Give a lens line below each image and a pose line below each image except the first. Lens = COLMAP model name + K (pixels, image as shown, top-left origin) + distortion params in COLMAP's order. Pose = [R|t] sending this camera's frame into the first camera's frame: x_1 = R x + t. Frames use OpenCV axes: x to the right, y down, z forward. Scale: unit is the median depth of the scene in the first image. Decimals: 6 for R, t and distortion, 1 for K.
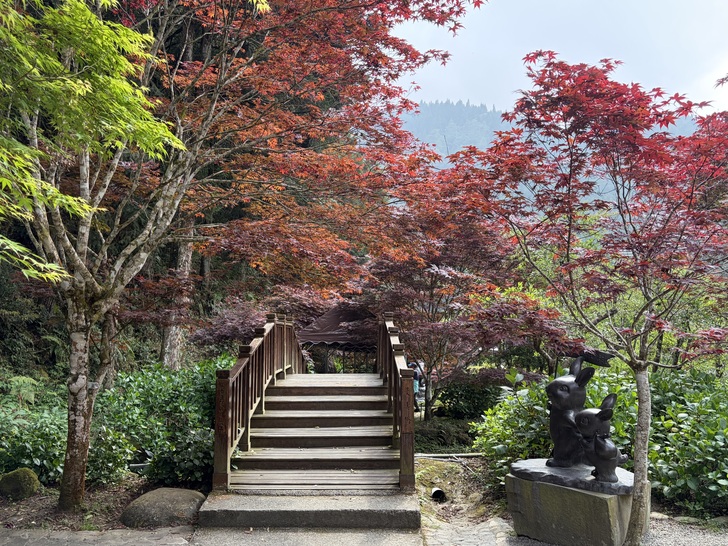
lens RADIAL K [[610.6, 0, 364.2], [0, 610.6, 275.7], [0, 0, 1]] dist [0.042480, -0.006126]
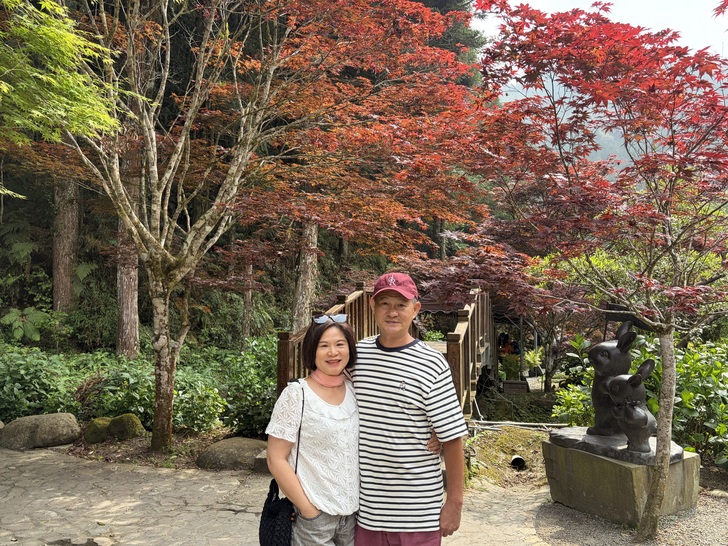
lens RADIAL K [[610.6, 0, 361.3], [0, 610.6, 271.9], [0, 0, 1]] dist [0.042480, -0.006126]
pose [[0.969157, -0.015523, -0.245955, 0.180821], [0.025657, 0.998946, 0.038052, 0.009943], [0.245105, -0.043188, 0.968534, -0.007468]]
